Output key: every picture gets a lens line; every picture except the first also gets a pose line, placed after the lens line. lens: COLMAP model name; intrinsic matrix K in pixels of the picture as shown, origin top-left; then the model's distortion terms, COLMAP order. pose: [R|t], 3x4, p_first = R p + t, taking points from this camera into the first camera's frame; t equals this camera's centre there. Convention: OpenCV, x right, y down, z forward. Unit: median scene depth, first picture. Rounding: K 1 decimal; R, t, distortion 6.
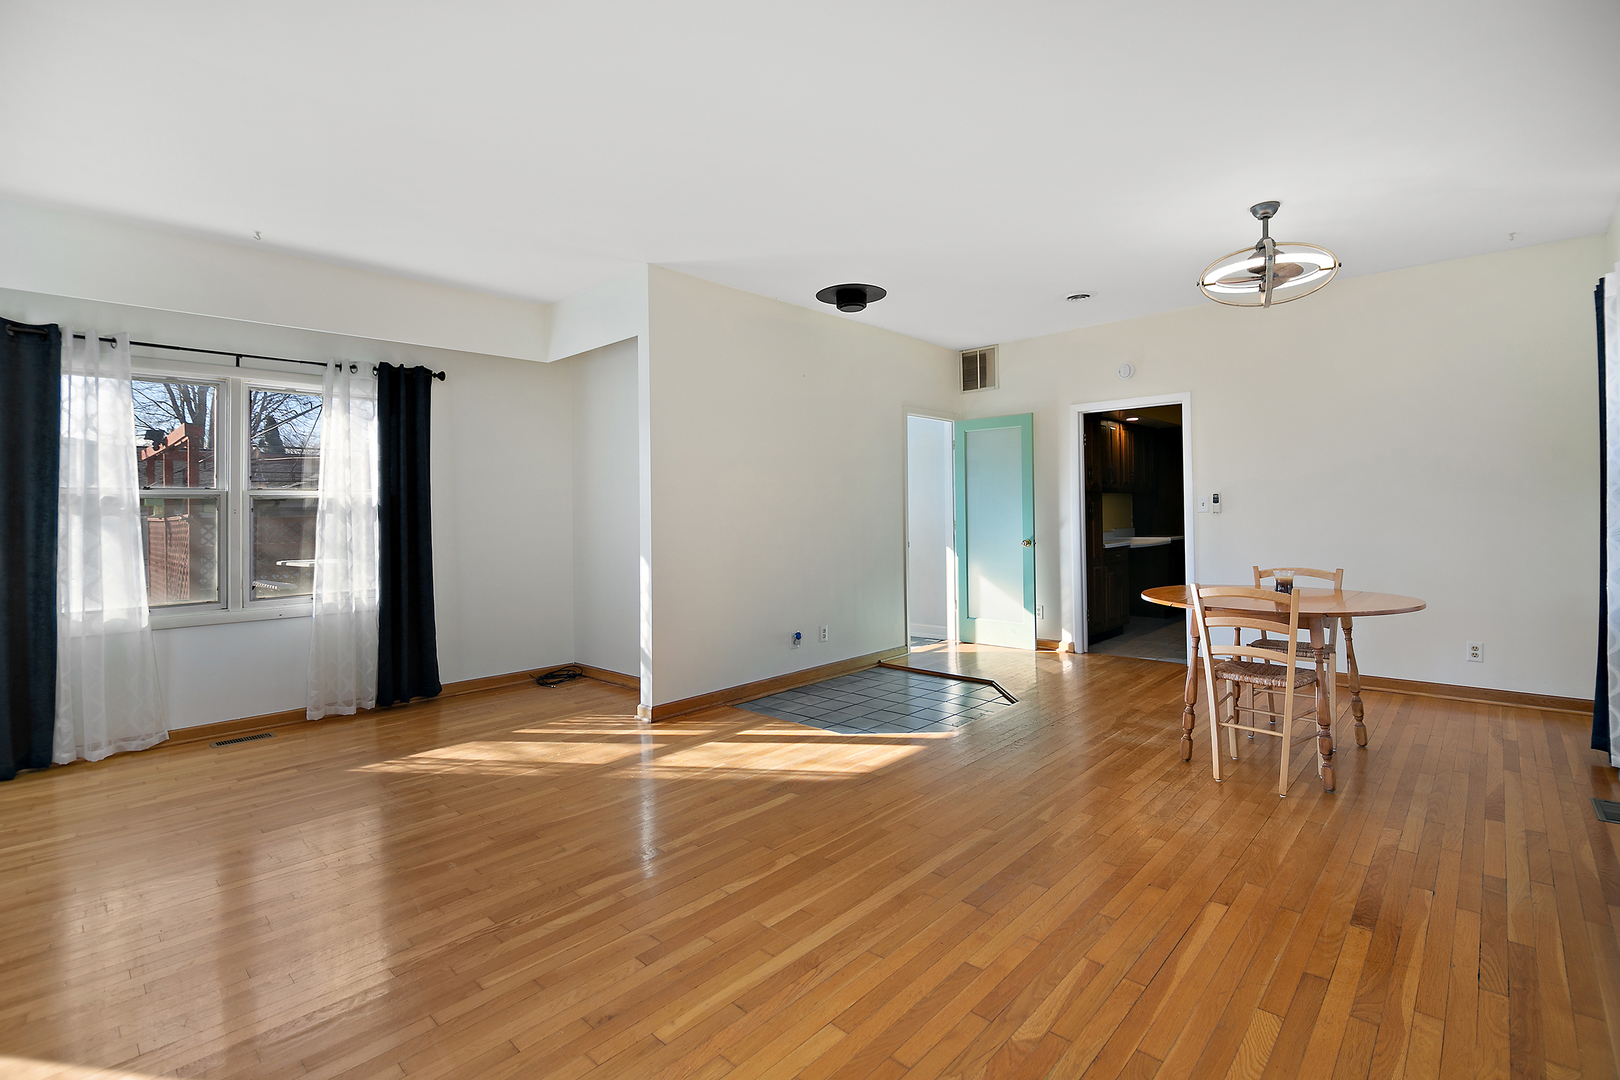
lens RADIAL K [[726.9, 0, 814.4], [0, 726.9, 531.0], [0, 0, 1]] dist [-0.000107, -0.000216]
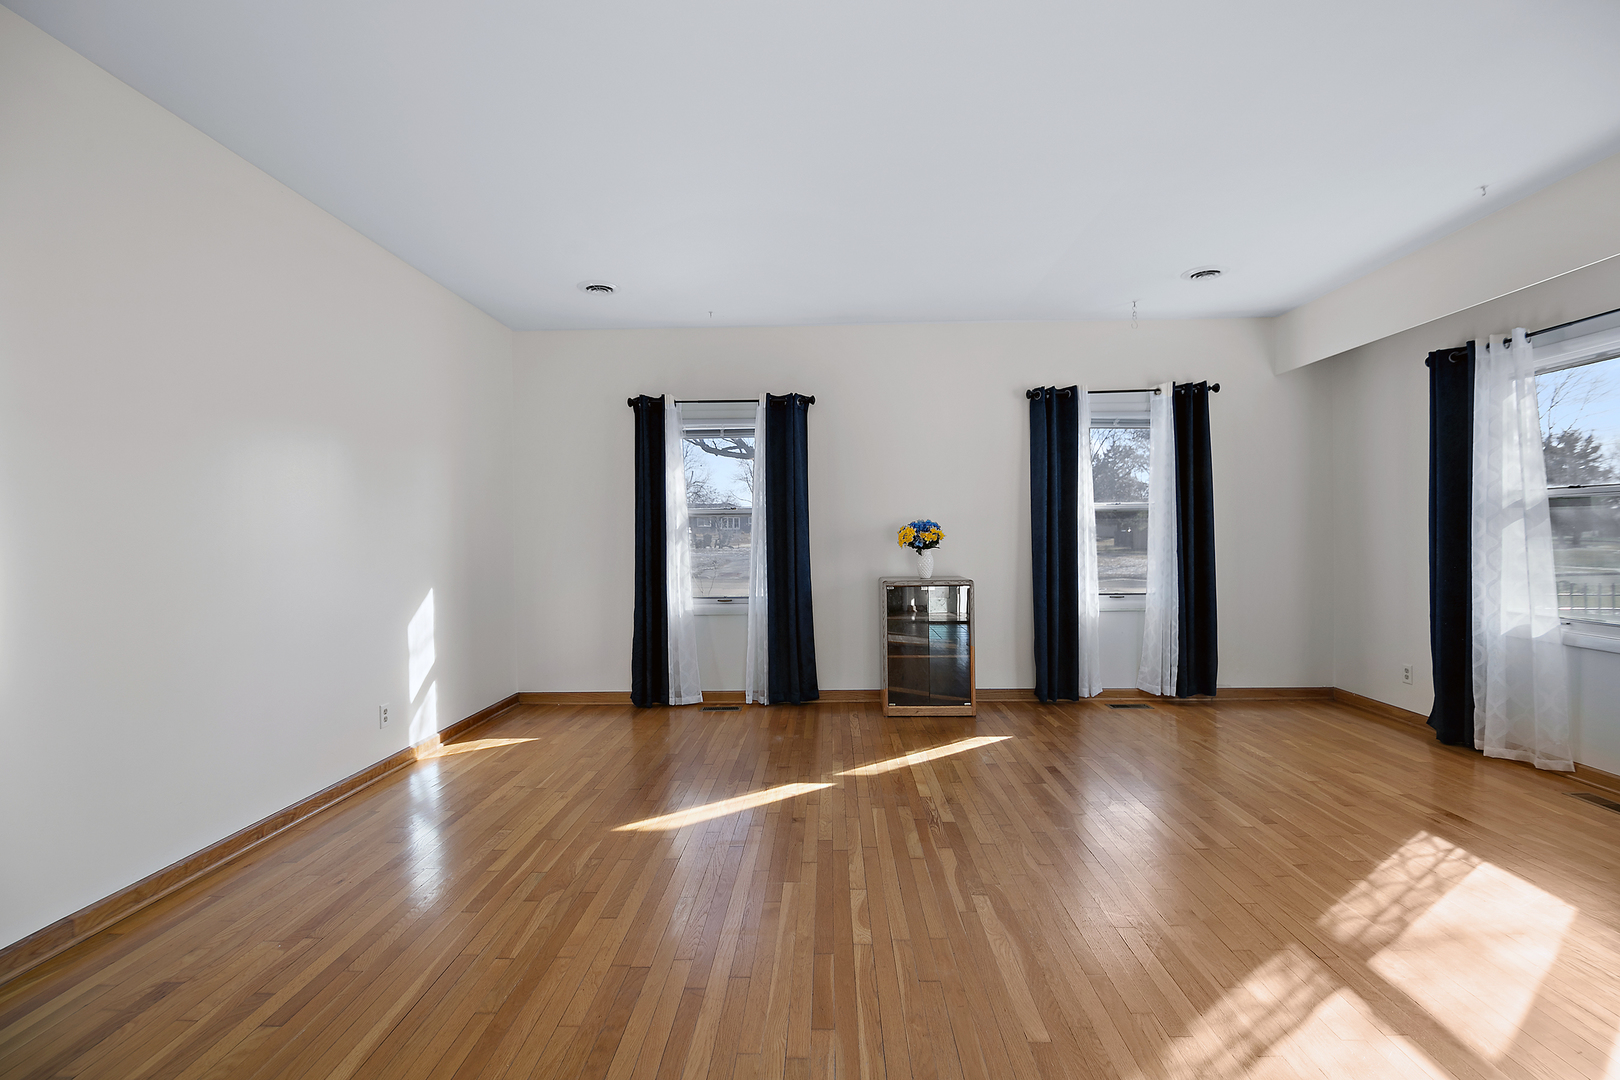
lens RADIAL K [[726.9, 0, 814.4], [0, 726.9, 531.0], [0, 0, 1]] dist [-0.000107, -0.000216]
pose [[-0.739651, 0.025406, -0.672511, 0.417162], [0.003640, 0.999424, 0.033752, -0.040728], [0.672980, 0.022517, -0.739317, 1.160040]]
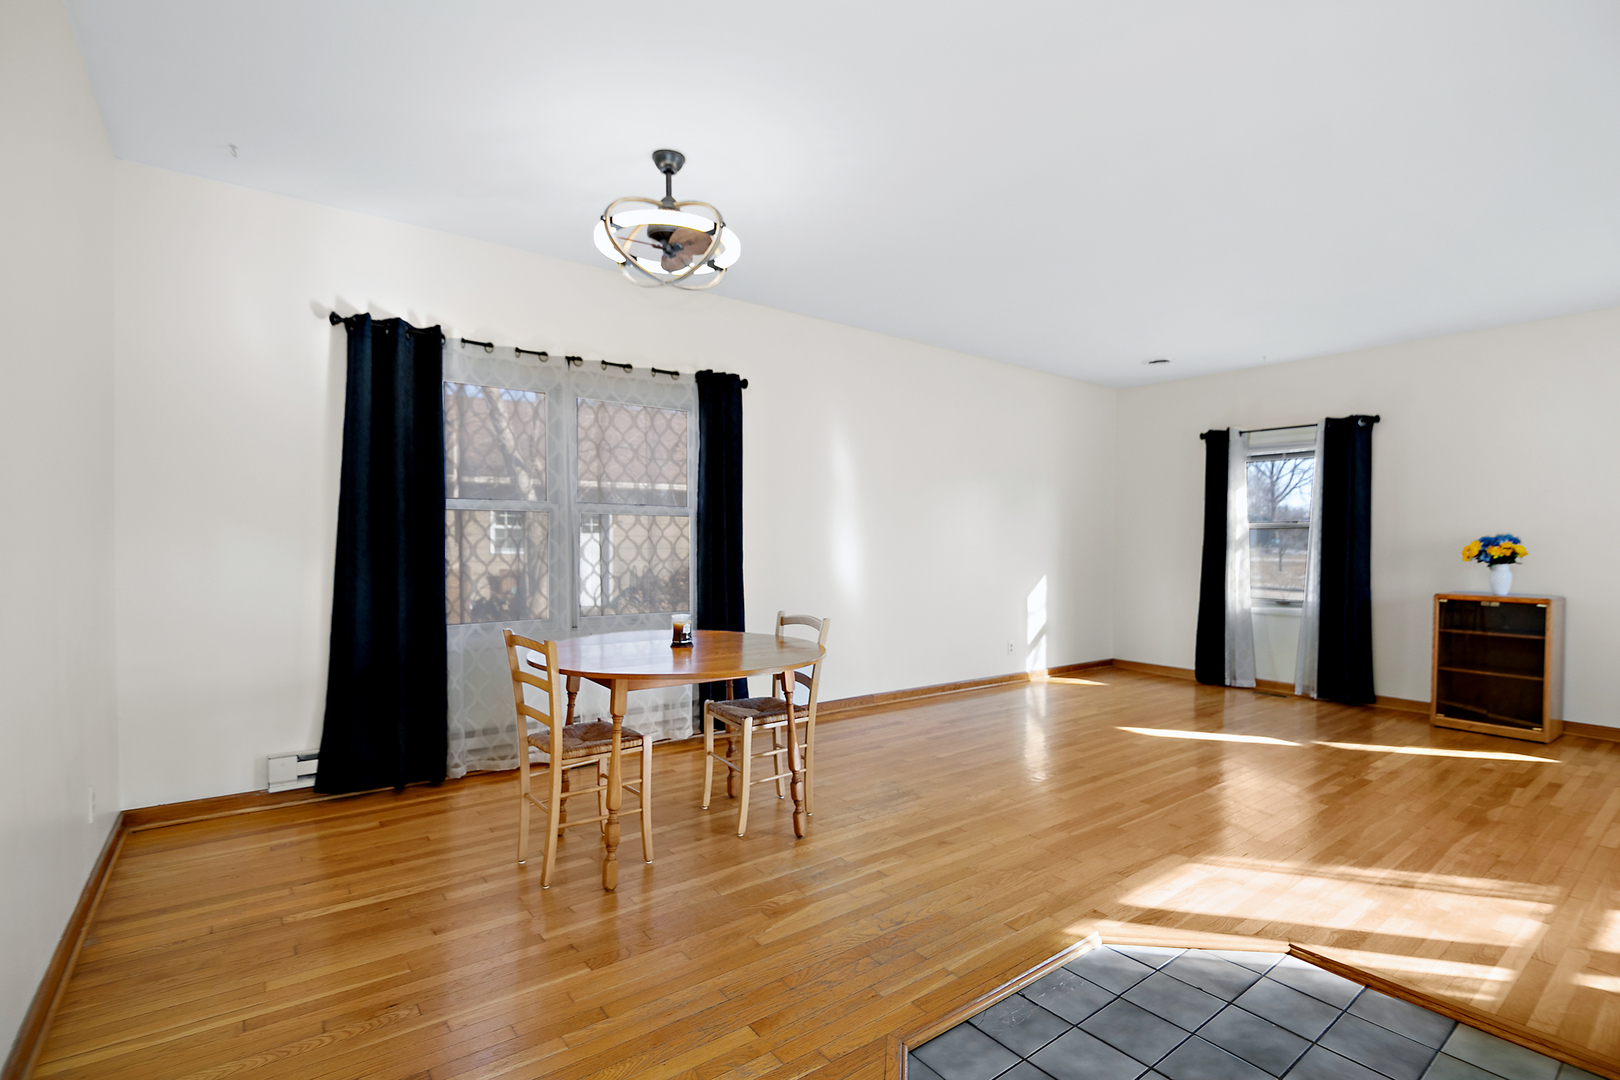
lens RADIAL K [[726.9, 0, 814.4], [0, 726.9, 531.0], [0, 0, 1]] dist [-0.000107, -0.000216]
pose [[-0.985690, 0.007205, 0.168416, 0.341219], [0.009488, 0.999874, 0.012757, -0.049296], [-0.168303, 0.014172, -0.985633, 1.818874]]
